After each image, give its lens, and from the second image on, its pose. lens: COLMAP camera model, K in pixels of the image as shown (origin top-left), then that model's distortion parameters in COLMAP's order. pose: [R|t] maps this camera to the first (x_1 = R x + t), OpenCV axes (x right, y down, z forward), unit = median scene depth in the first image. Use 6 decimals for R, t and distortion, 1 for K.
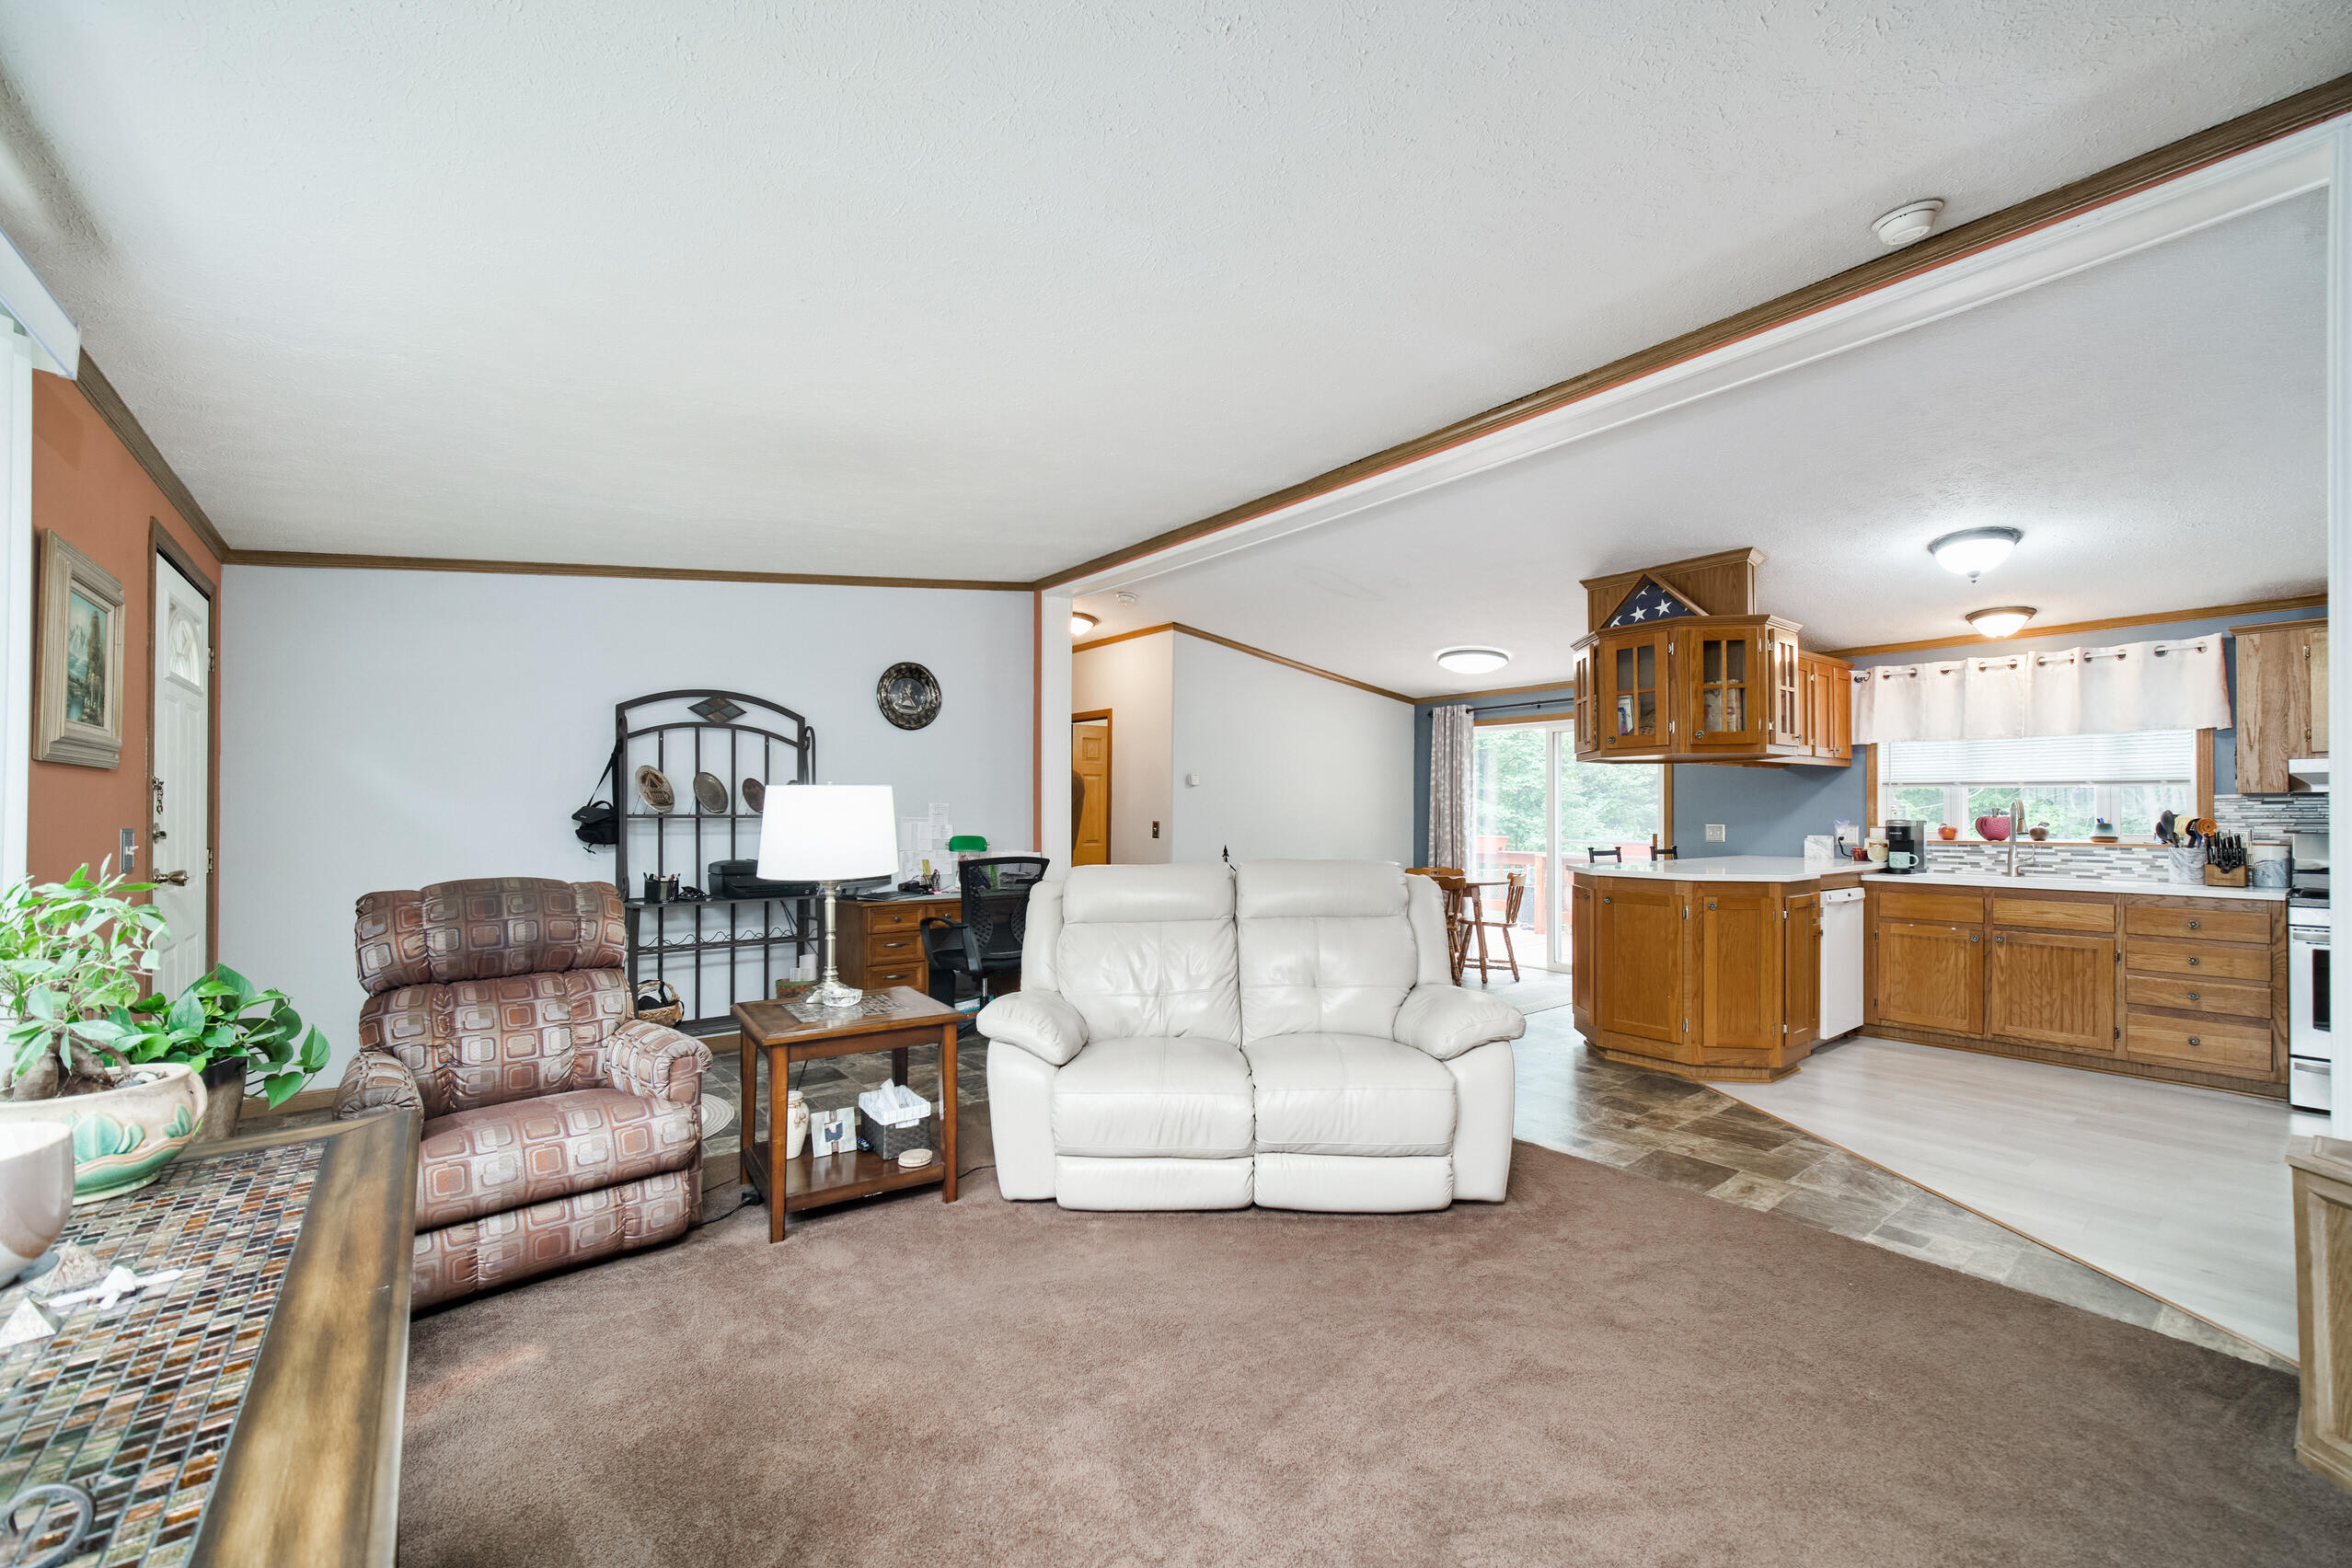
lens RADIAL K [[989.7, 0, 1166.8], [0, 989.7, 814.6], [0, 0, 1]] dist [0.000353, 0.000636]
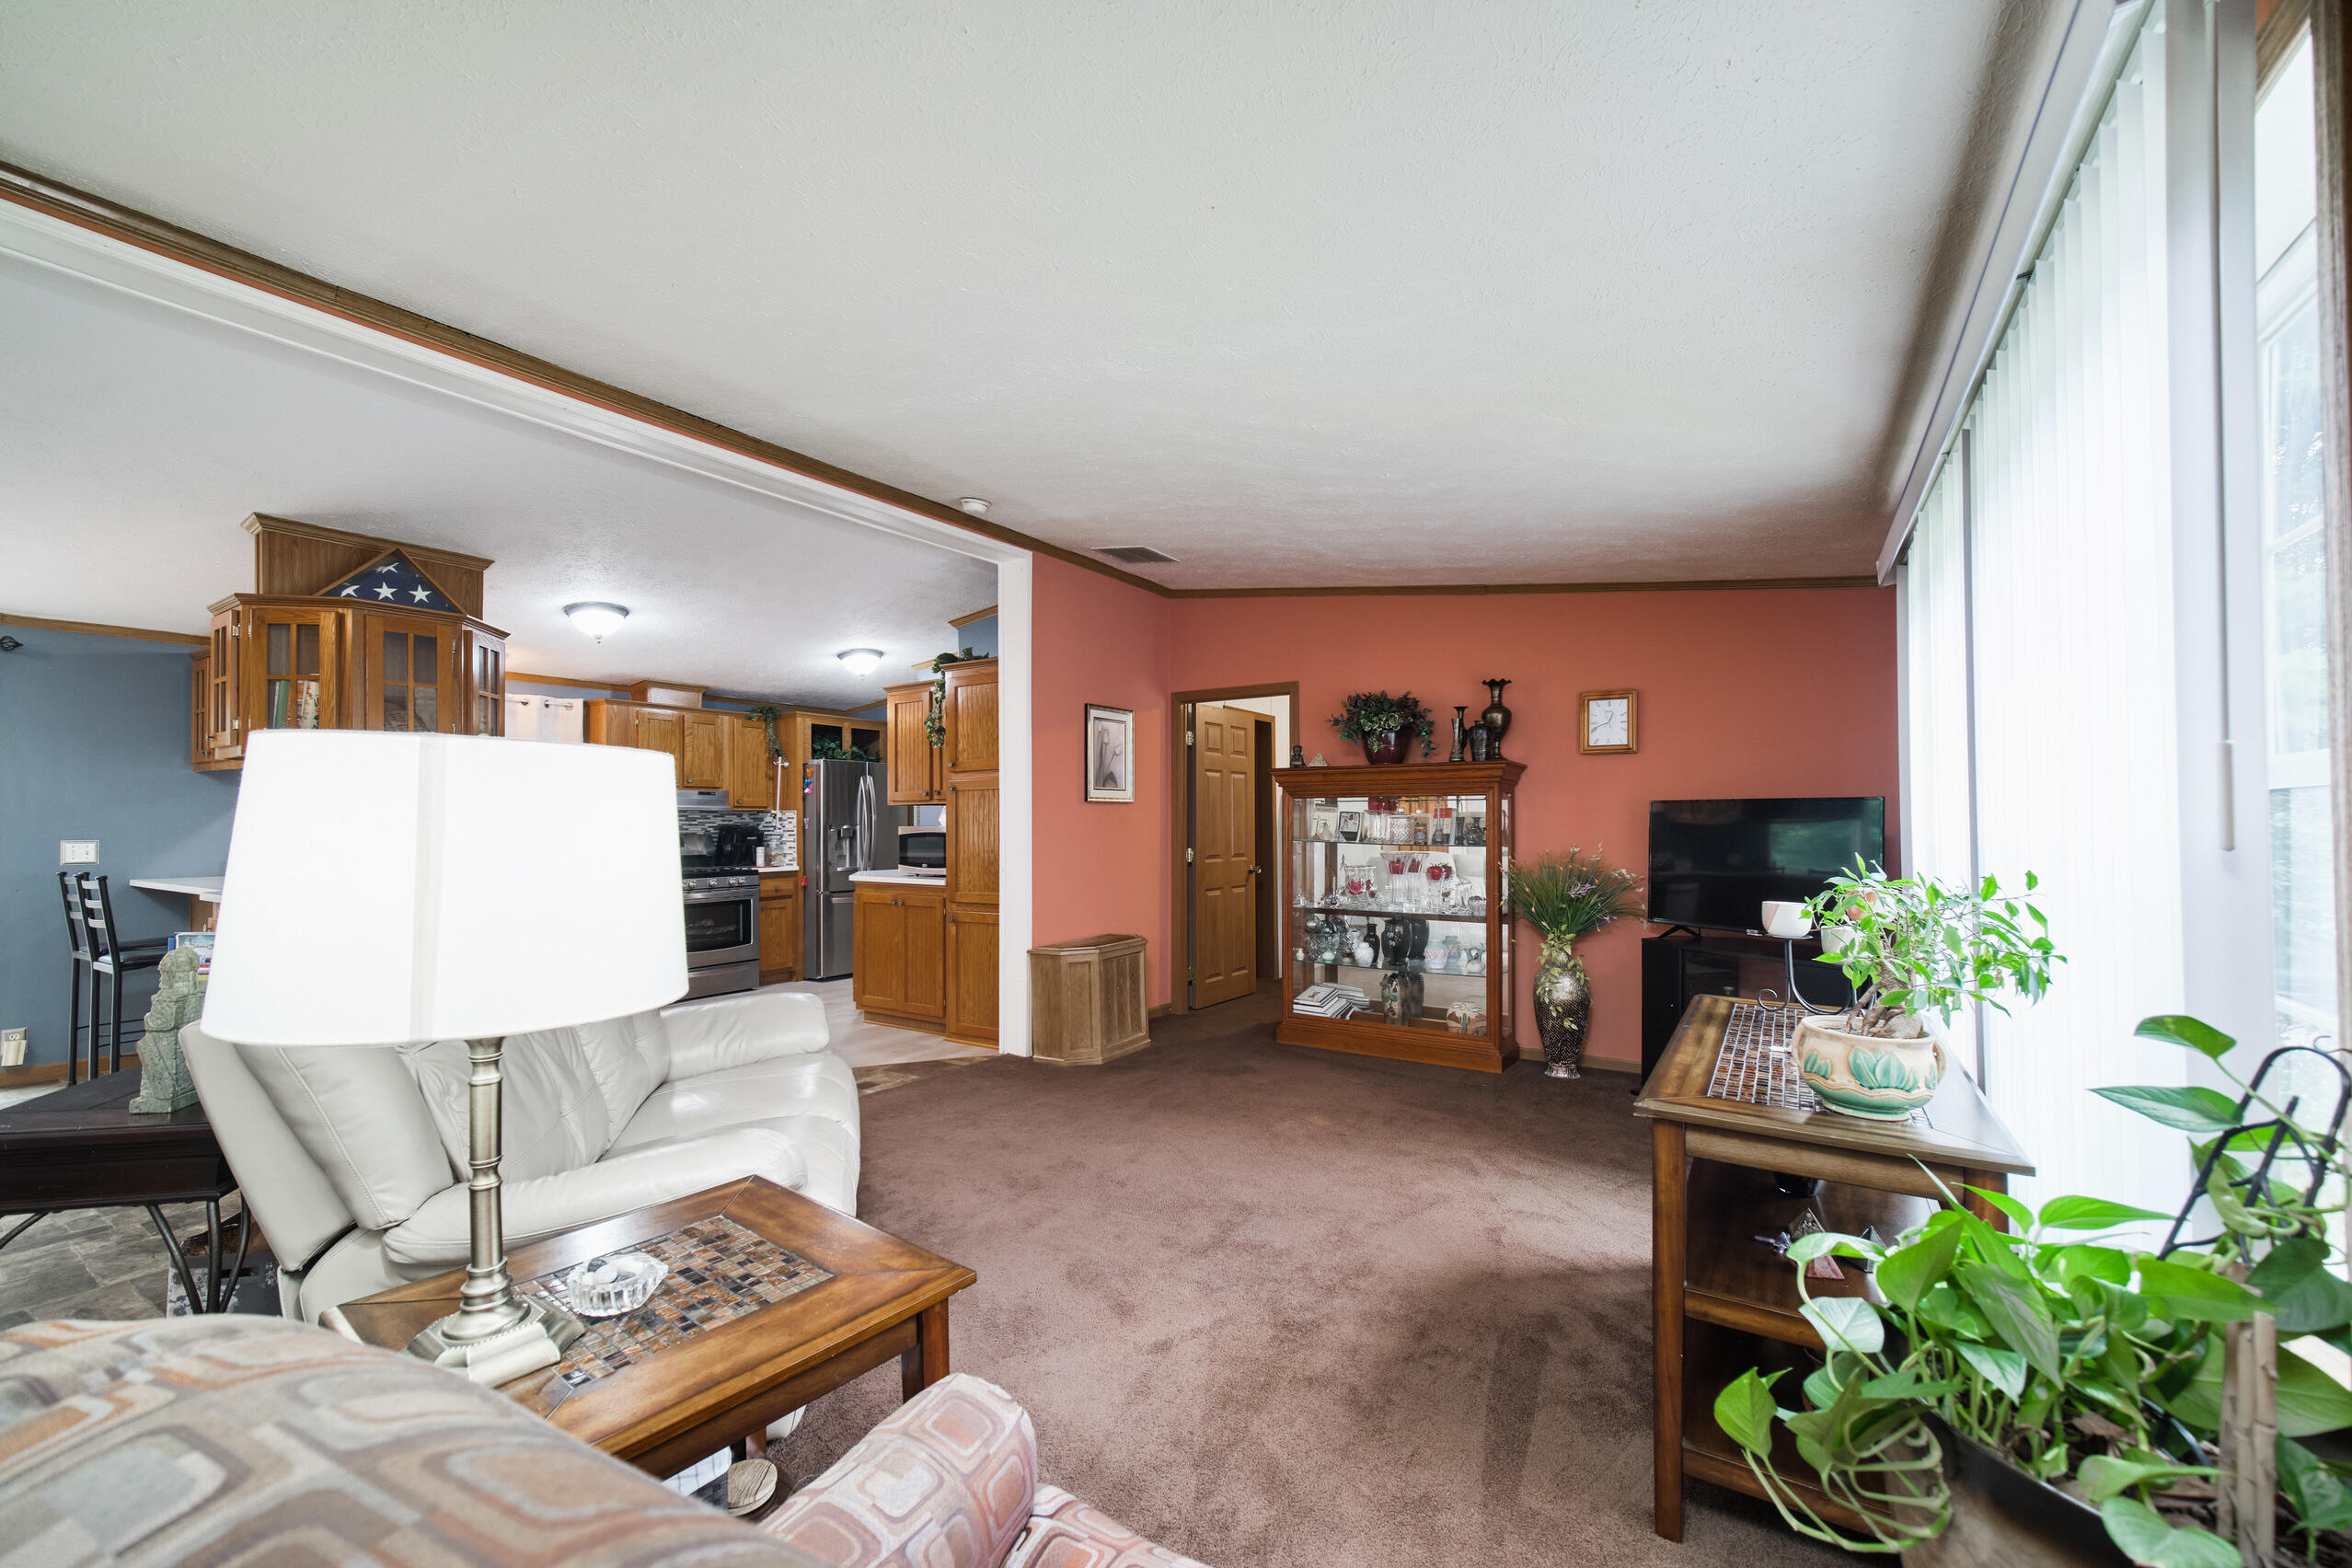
lens RADIAL K [[946.2, 0, 1169.5], [0, 946.2, 806.0], [0, 0, 1]] dist [-0.002152, 0.000093]
pose [[-0.331487, 0.012177, 0.943381, -0.492312], [-0.000487, 0.999914, -0.013078, -0.006465], [-0.943460, -0.004795, -0.331453, 0.600693]]
